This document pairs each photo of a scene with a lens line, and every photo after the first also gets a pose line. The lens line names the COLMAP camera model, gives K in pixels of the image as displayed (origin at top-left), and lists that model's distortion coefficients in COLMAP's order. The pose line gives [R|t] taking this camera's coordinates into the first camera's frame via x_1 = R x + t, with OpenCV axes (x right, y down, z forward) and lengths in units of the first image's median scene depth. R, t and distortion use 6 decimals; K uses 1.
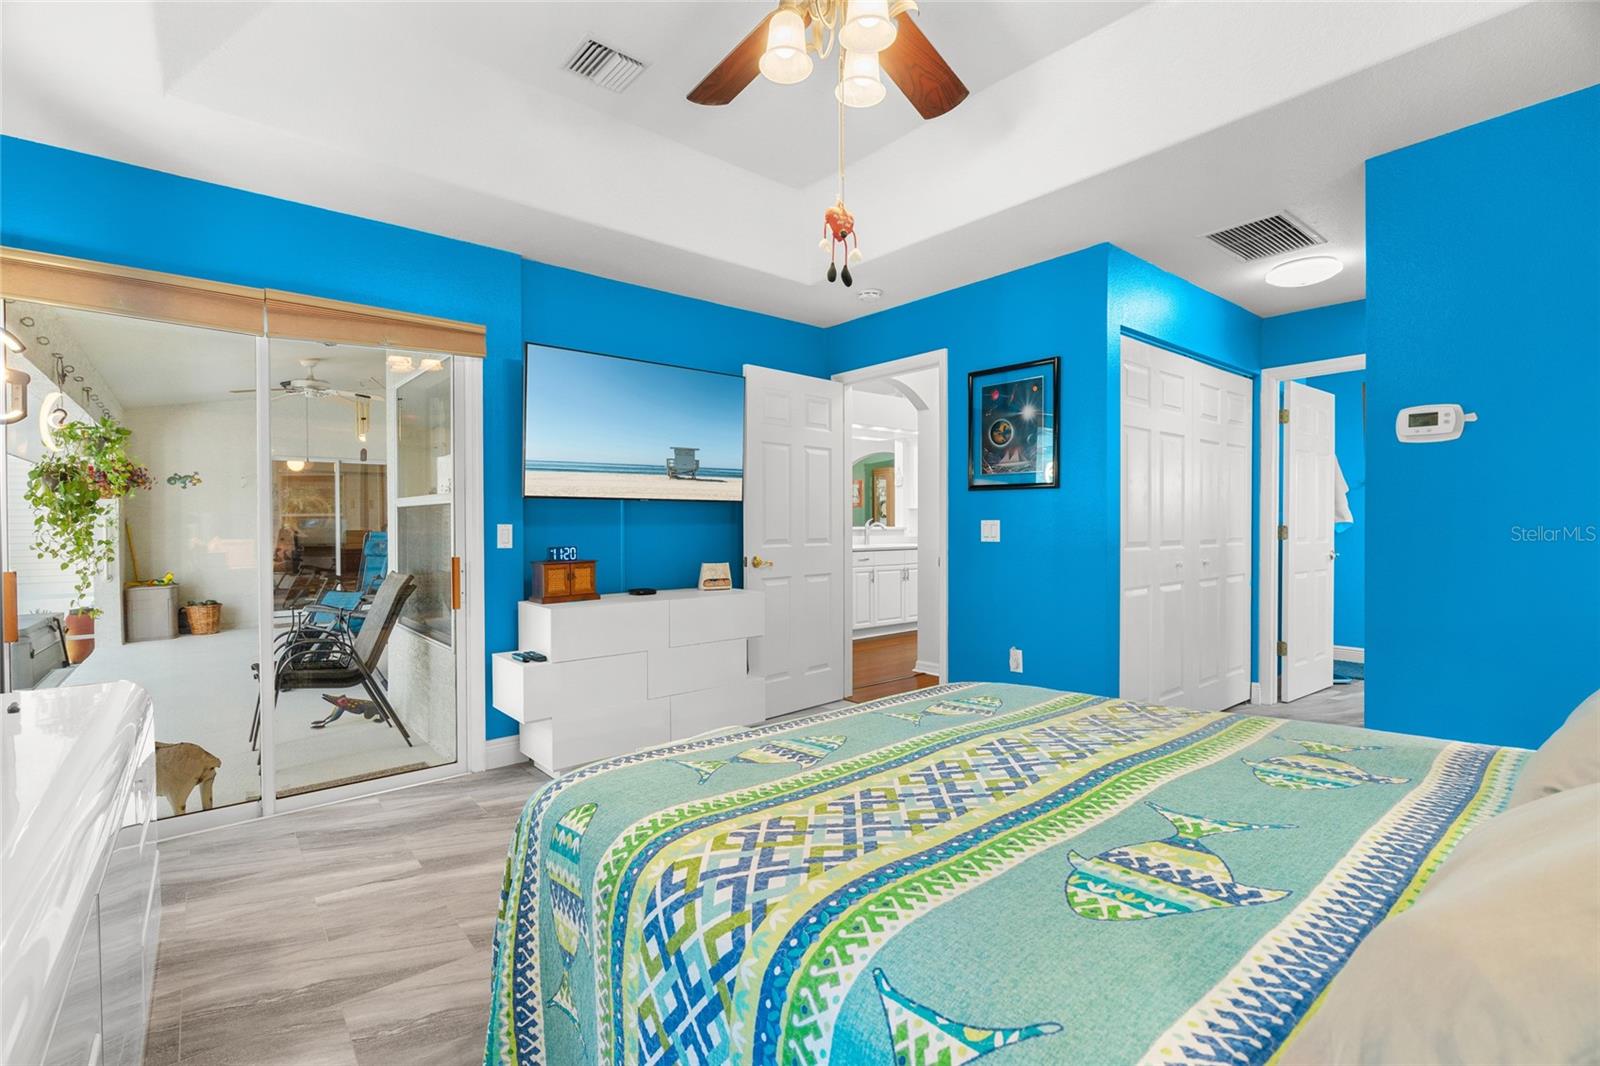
lens RADIAL K [[722.5, 0, 802.6], [0, 722.5, 533.5], [0, 0, 1]] dist [0.002051, 0.000123]
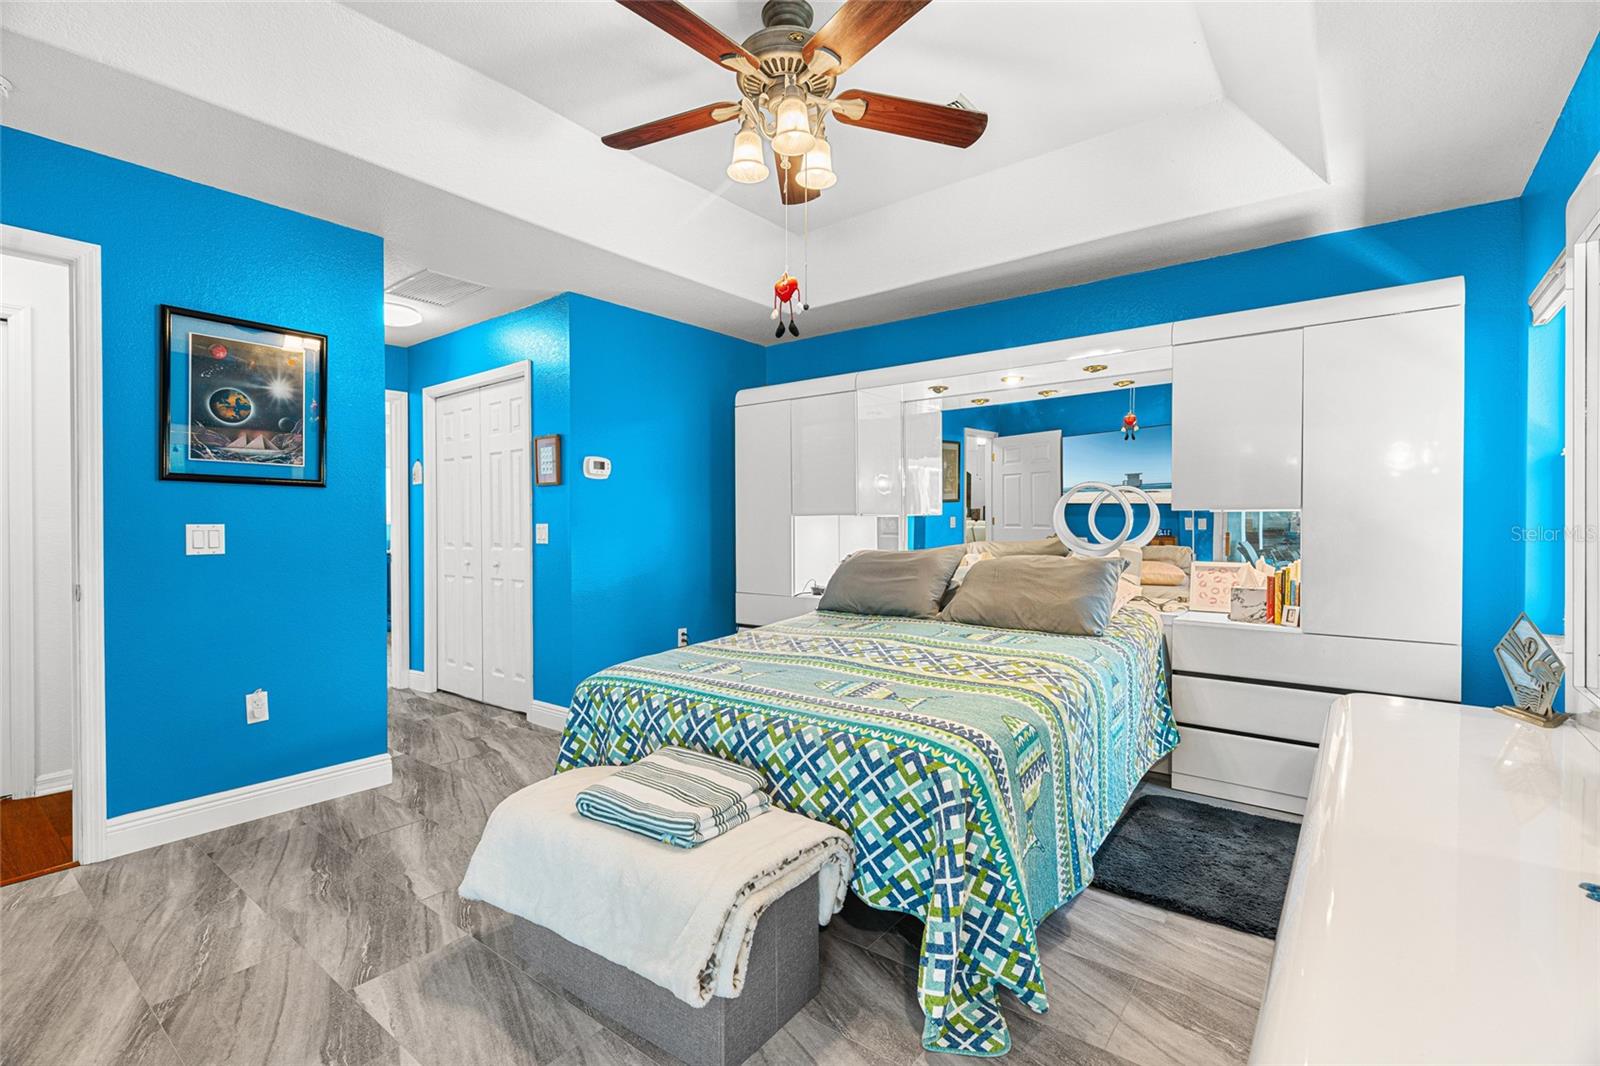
lens RADIAL K [[722.5, 0, 802.1], [0, 722.5, 525.8], [0, 0, 1]] dist [0.002051, 0.000123]
pose [[-0.216359, -0.005925, 0.976296, -0.572423], [0.011499, 0.999897, 0.008616, -0.016510], [-0.976246, 0.013090, -0.216268, 0.589793]]
